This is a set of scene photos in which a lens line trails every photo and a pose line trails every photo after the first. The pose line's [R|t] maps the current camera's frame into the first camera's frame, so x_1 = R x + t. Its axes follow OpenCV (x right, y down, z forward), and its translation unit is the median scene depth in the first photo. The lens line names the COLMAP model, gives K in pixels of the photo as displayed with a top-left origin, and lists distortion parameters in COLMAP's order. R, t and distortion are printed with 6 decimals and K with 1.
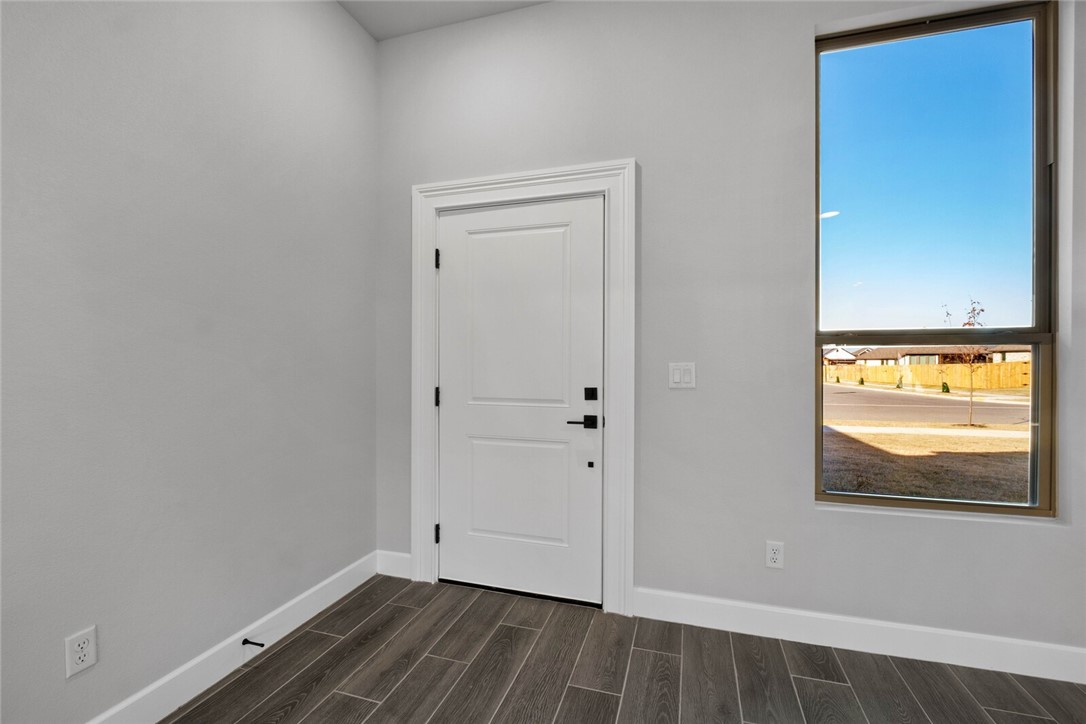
lens RADIAL K [[492.2, 0, 522.3], [0, 492.2, 377.5], [0, 0, 1]] dist [0.000991, 0.000245]
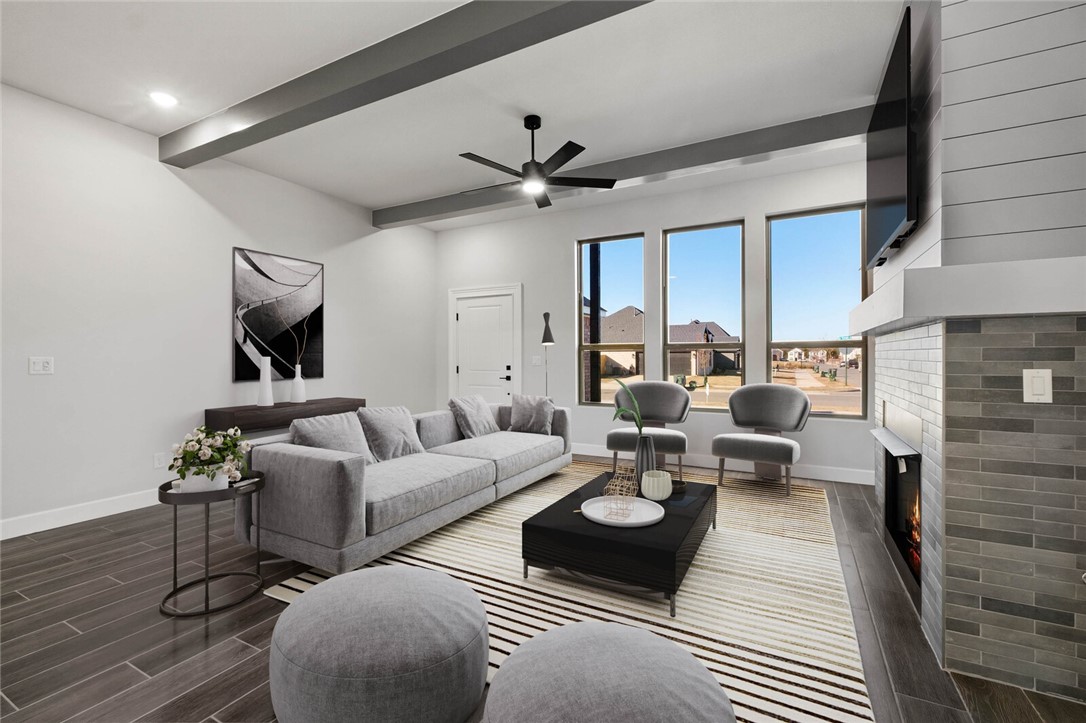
lens RADIAL K [[474.5, 0, 546.5], [0, 474.5, 352.2], [0, 0, 1]] dist [-0.006353, -0.000482]
pose [[0.986901, -0.007623, -0.161146, 0.709121], [0.001285, 0.999223, -0.039399, 0.047440], [0.161321, 0.038676, 0.986144, -1.420668]]
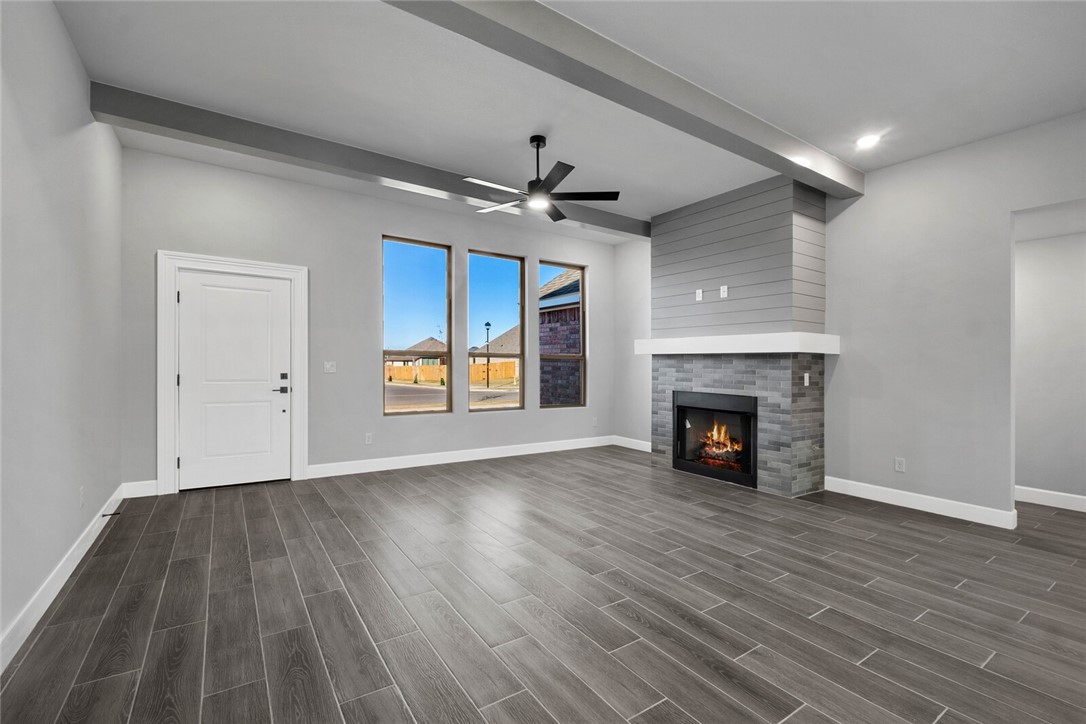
lens RADIAL K [[474.8, 0, 540.5], [0, 474.8, 366.9], [0, 0, 1]] dist [0.002360, 0.000149]
pose [[0.613281, 0.003402, 0.789857, -0.707716], [0.013237, 0.999806, -0.014585, 0.035000], [-0.789754, 0.019400, 0.613117, -0.968453]]
